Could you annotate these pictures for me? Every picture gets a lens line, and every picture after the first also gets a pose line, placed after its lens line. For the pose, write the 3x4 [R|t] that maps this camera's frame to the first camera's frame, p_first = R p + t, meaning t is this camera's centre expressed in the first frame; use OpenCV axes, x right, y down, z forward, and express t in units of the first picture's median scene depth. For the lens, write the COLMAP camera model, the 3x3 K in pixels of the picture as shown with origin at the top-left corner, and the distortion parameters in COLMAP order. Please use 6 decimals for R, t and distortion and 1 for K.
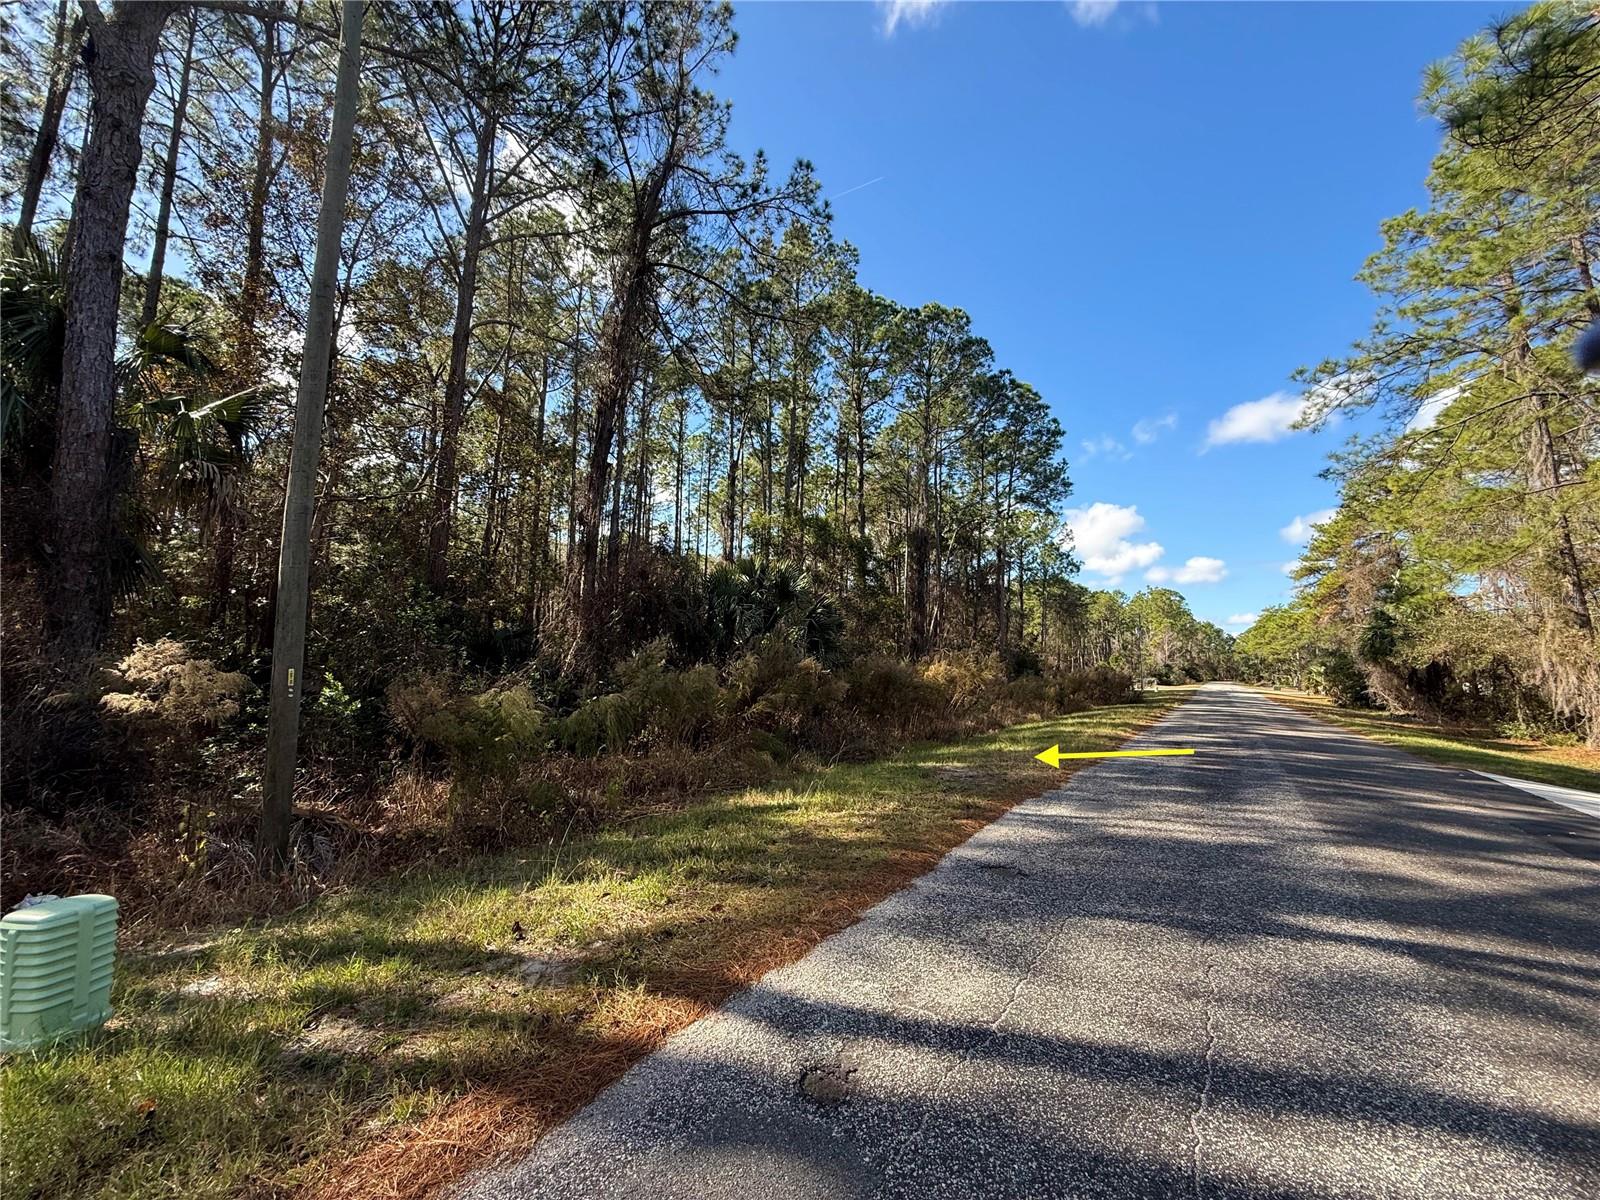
lens RADIAL K [[617.9, 0, 797.5], [0, 617.9, 603.5], [0, 0, 1]] dist [-0.002290, 0.000381]
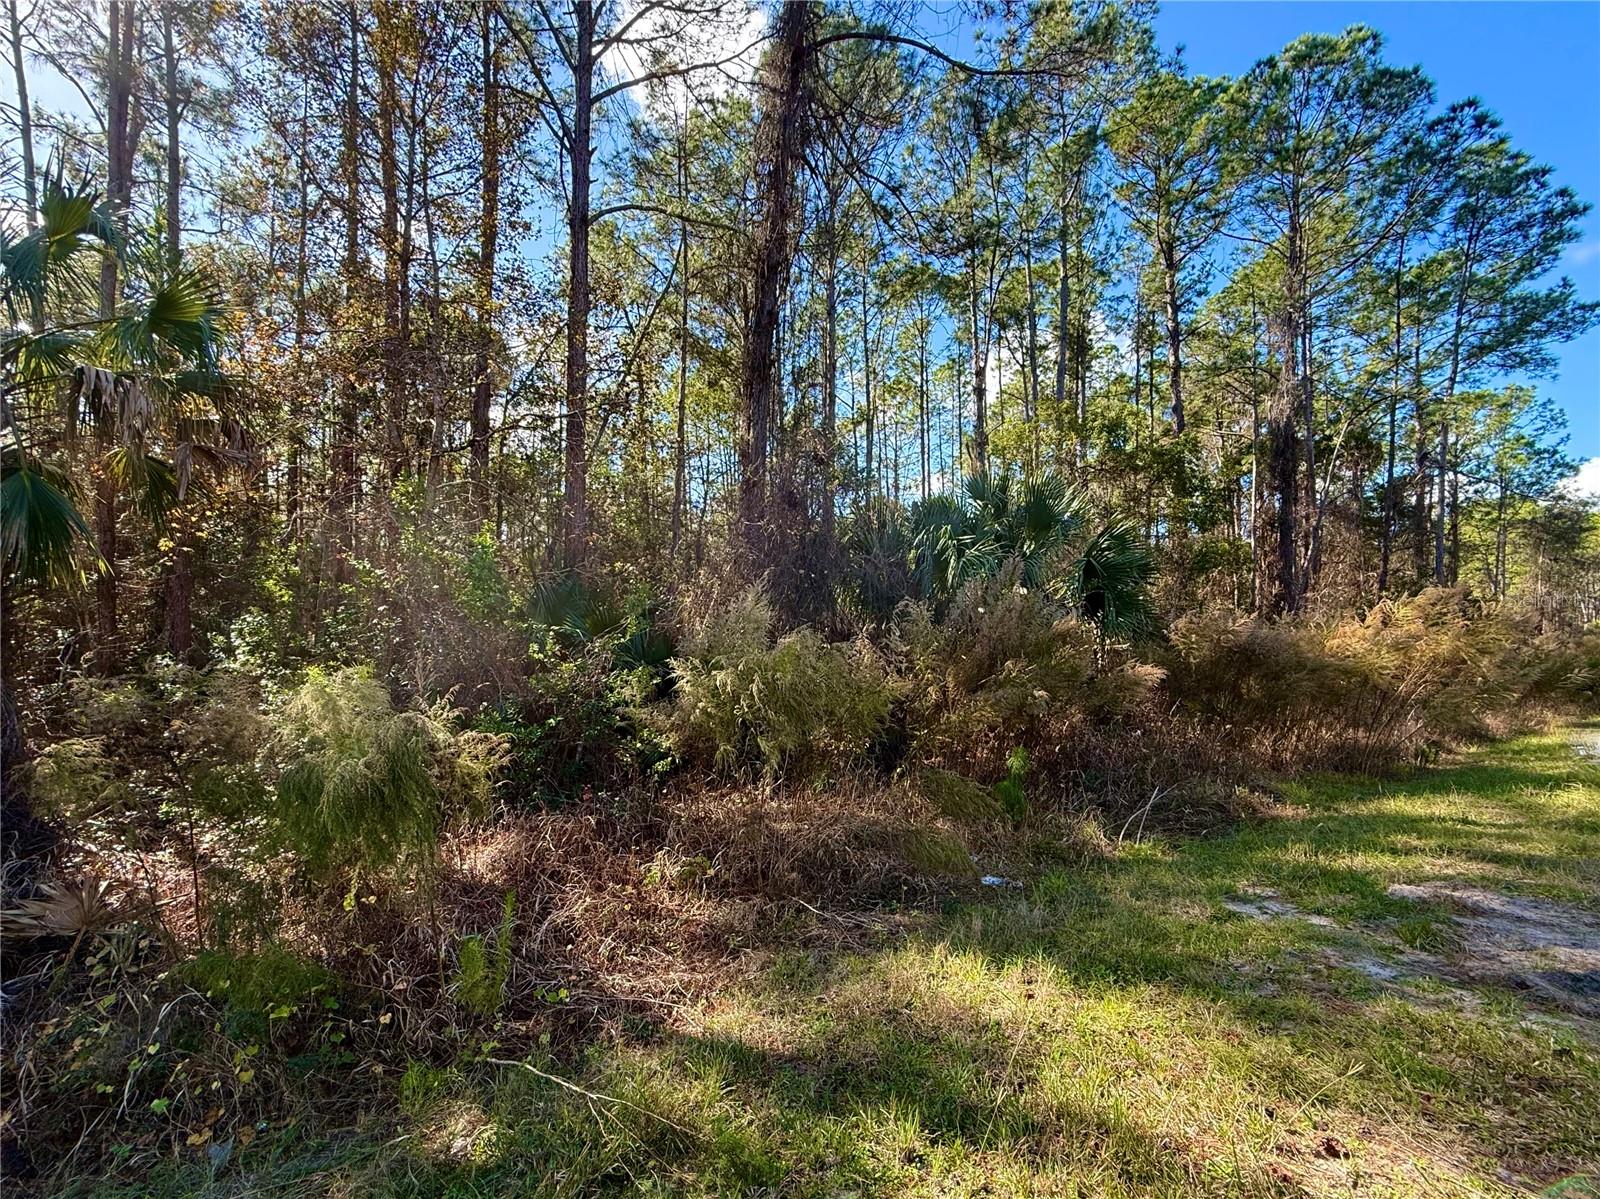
lens RADIAL K [[662.3, 0, 812.3], [0, 662.3, 644.1], [0, 0, 1]] dist [-0.002491, 0.000128]
pose [[0.918711, -0.031882, -0.393640, 0.010676], [0.069390, 0.994261, 0.081420, 0.015600], [0.388786, -0.102116, 0.915652, 0.131351]]
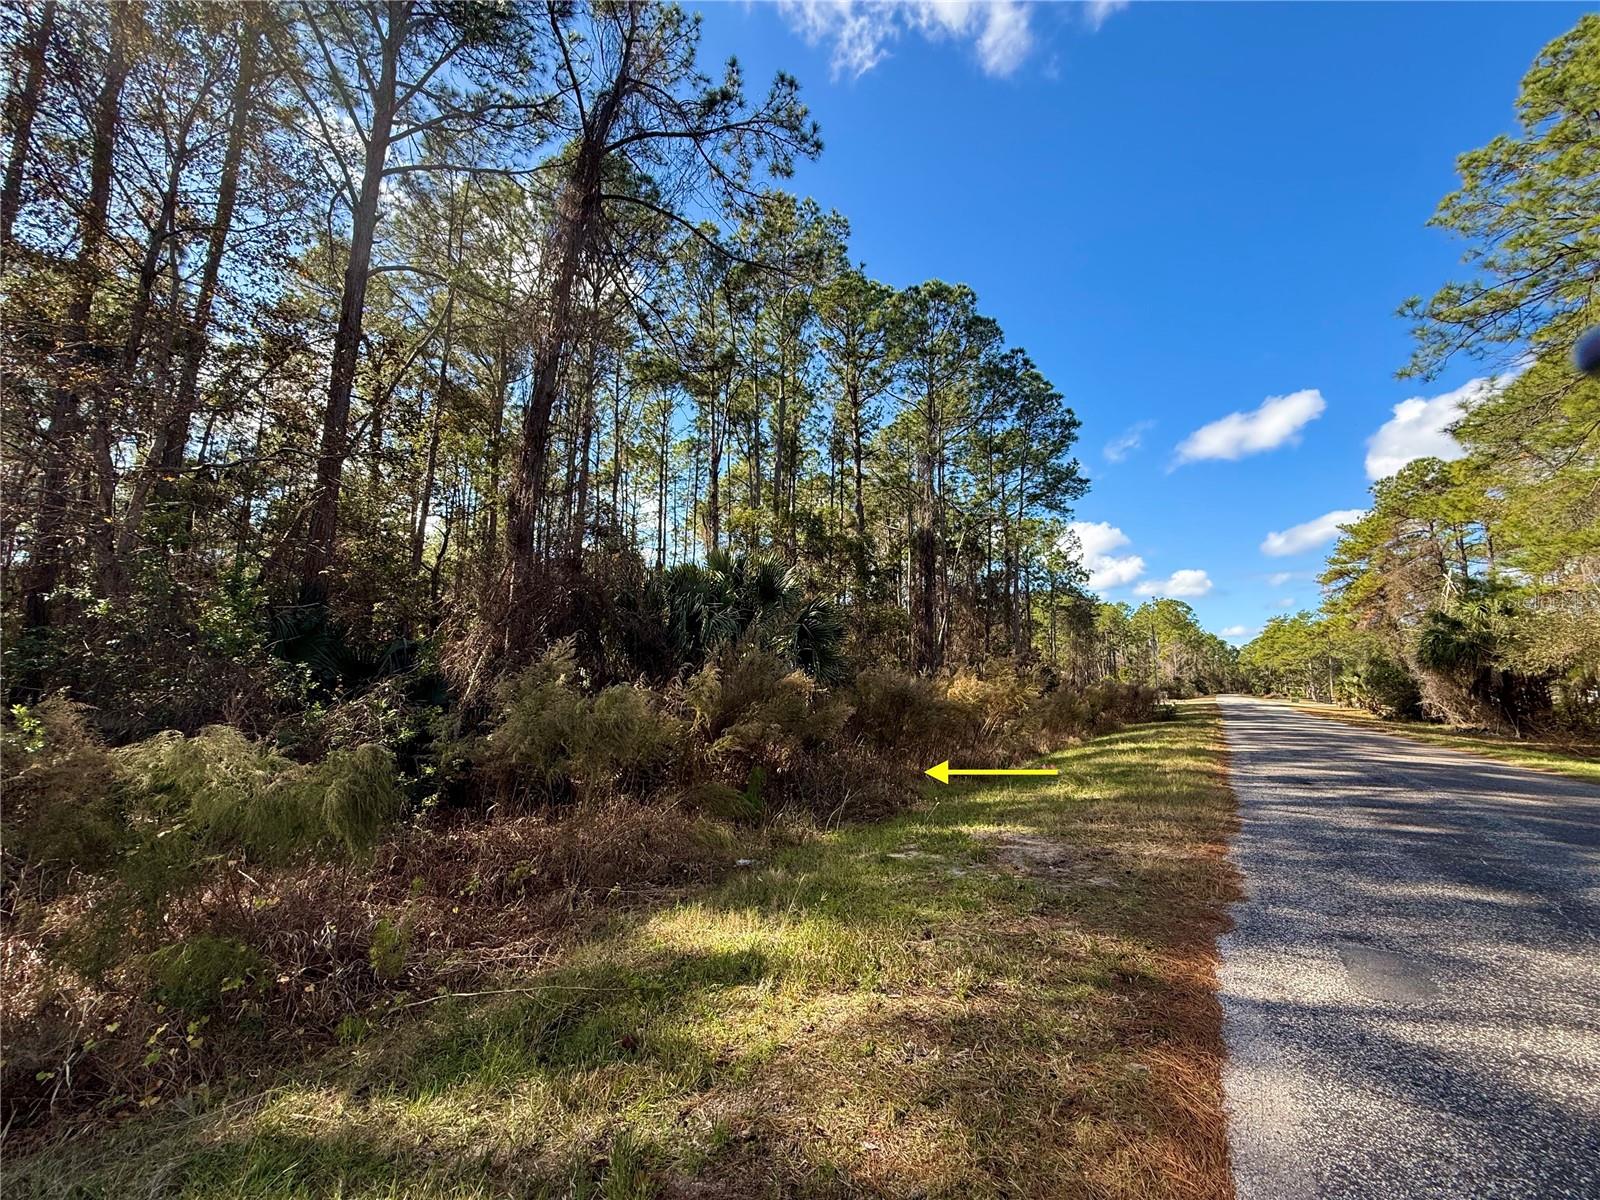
lens RADIAL K [[617.9, 0, 797.5], [0, 617.9, 603.5], [0, 0, 1]] dist [-0.002290, 0.000381]
pose [[0.999876, -0.015003, 0.004703, 0.005431], [0.015140, 0.999418, -0.030557, 0.009840], [-0.004242, 0.030624, 0.999522, 0.089597]]
